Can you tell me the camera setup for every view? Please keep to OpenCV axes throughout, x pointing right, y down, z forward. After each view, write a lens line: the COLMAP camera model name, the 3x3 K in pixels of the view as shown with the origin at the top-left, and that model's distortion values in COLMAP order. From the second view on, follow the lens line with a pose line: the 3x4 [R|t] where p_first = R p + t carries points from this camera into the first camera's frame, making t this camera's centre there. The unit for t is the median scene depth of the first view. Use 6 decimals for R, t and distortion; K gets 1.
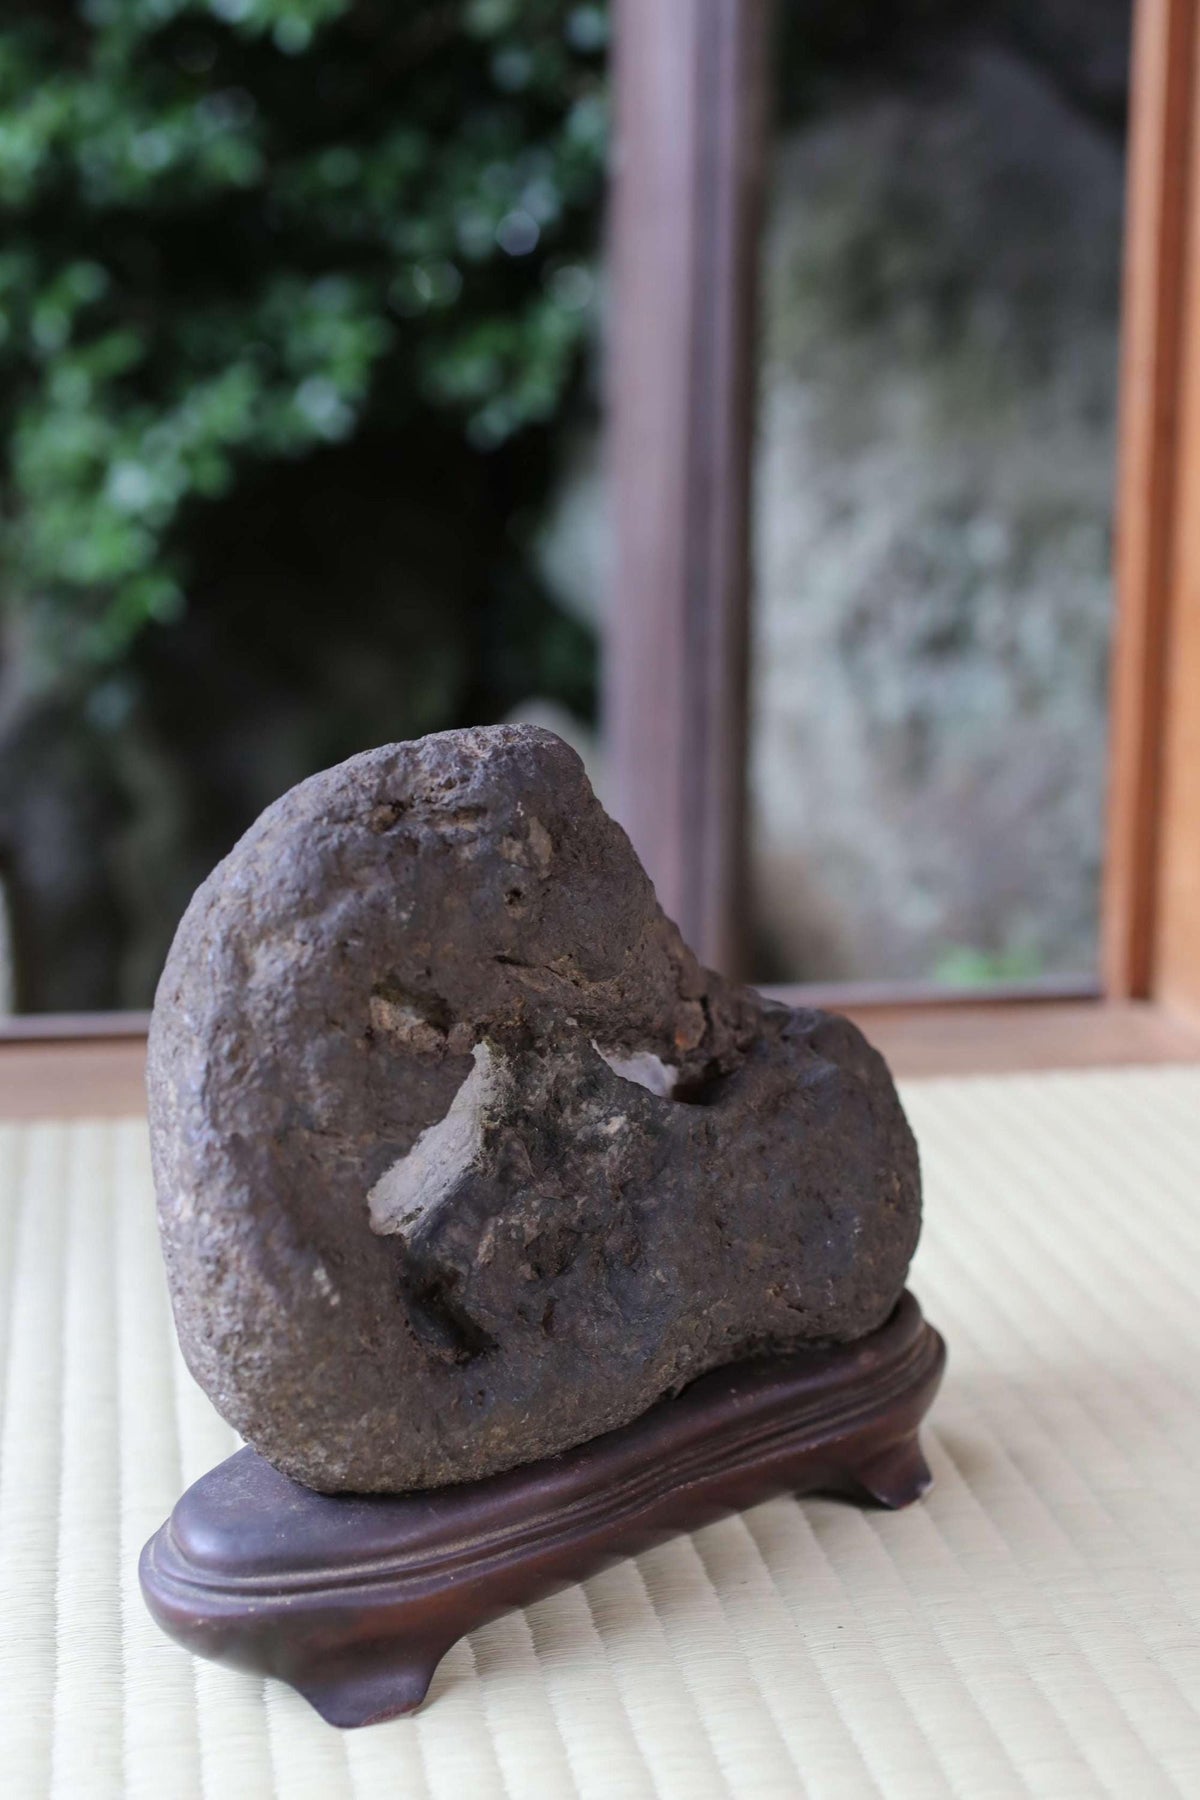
lens RADIAL K [[2932.3, 0, 605.2], [0, 2932.3, 907.7], [0, 0, 1]] dist [-0.022805, 0.185576]
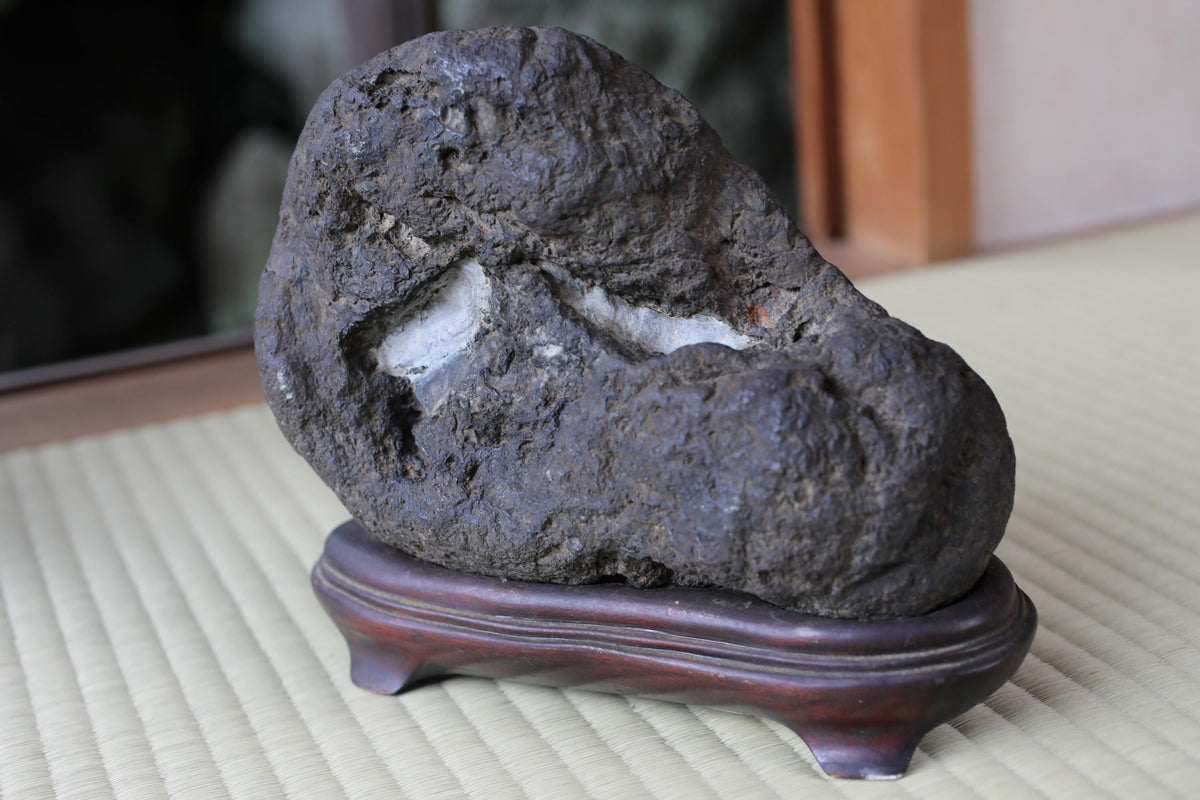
lens RADIAL K [[1788.9, 0, 600.0], [0, 1788.9, 400.0], [0, 0, 1]] dist [-0.032513, 0.127469]
pose [[0.366597, 0.259046, -0.893589, 0.727909], [-0.136262, 0.965049, 0.223859, -0.084333], [0.920347, 0.039696, 0.389082, 0.733607]]
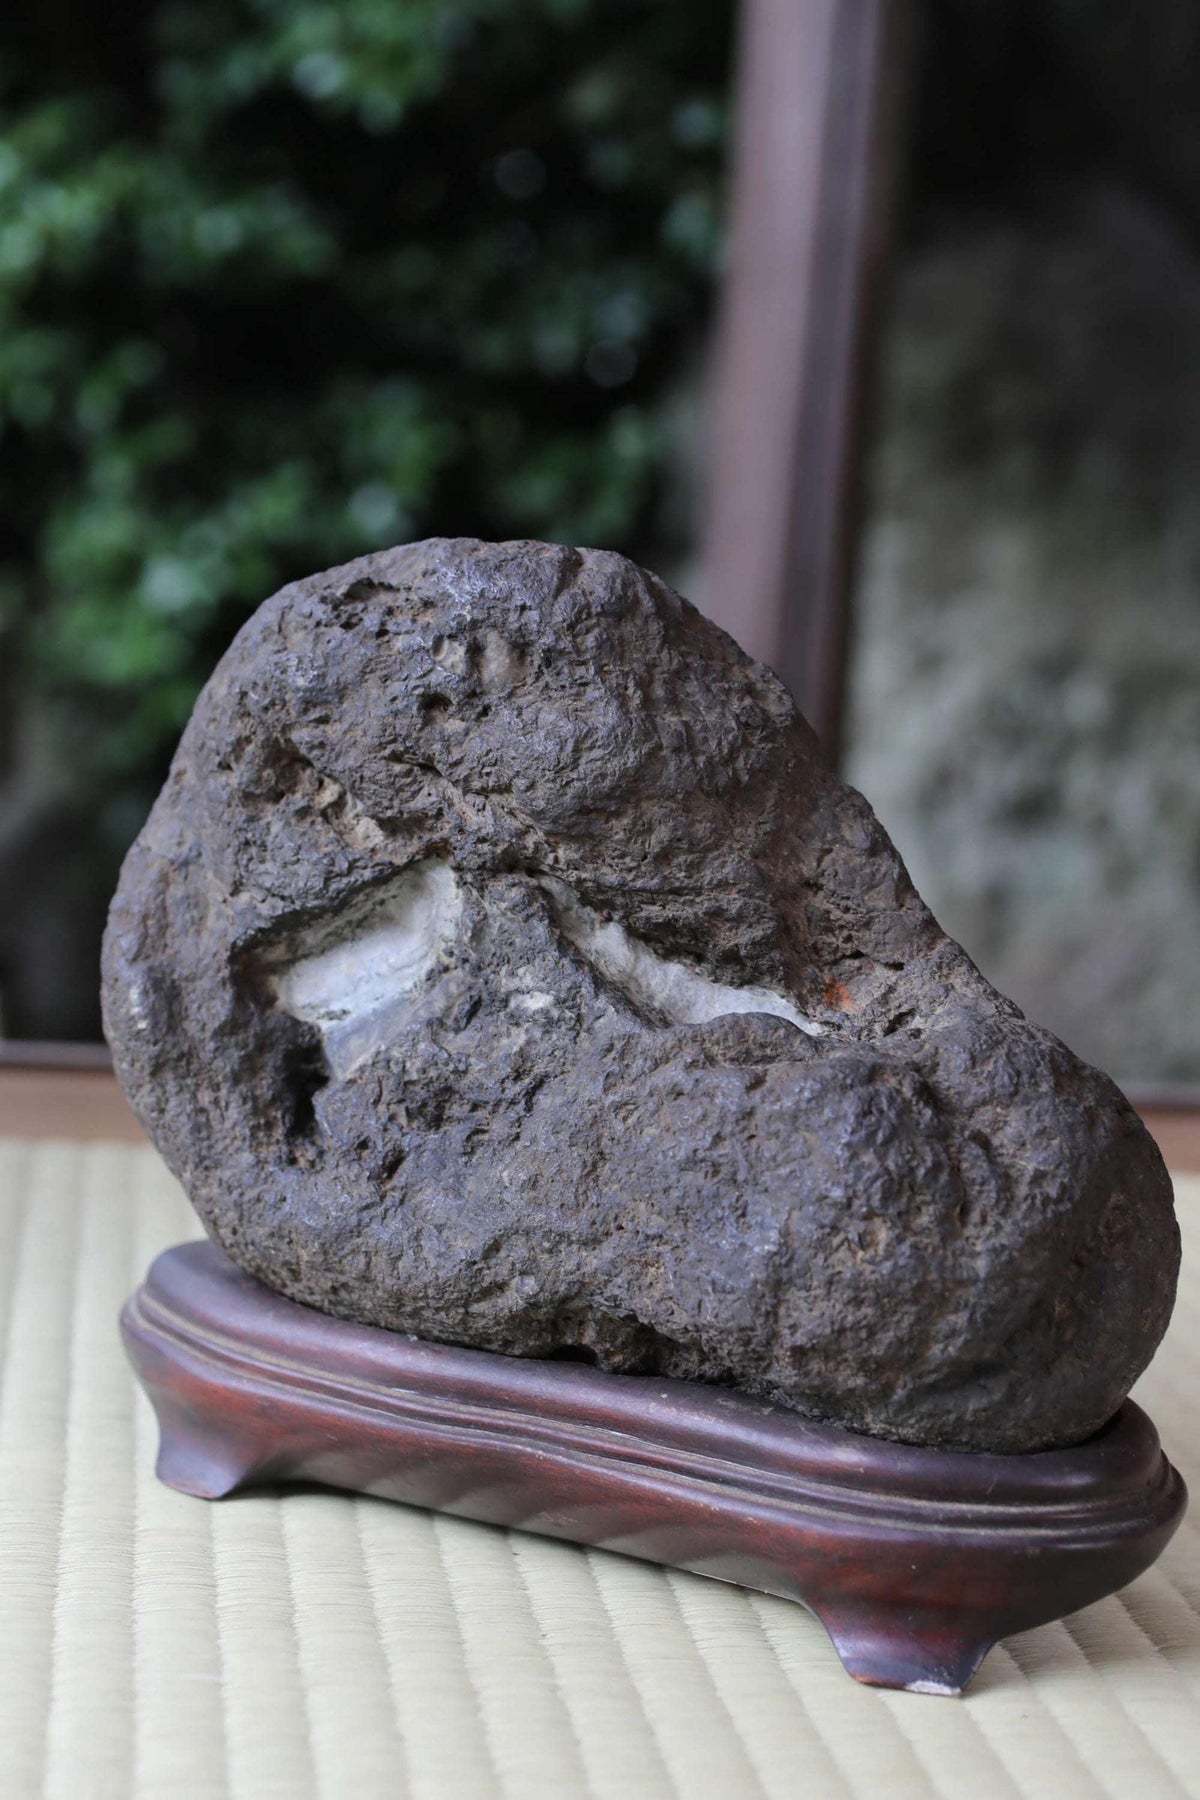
lens RADIAL K [[2932.3, 0, 605.2], [0, 2932.3, 907.7], [0, 0, 1]] dist [-0.022805, 0.185576]
pose [[0.350641, 0.166482, -0.921594, 0.837462], [-0.282141, 0.957131, 0.065555, -0.016930], [0.892999, 0.237033, 0.382581, 0.689281]]
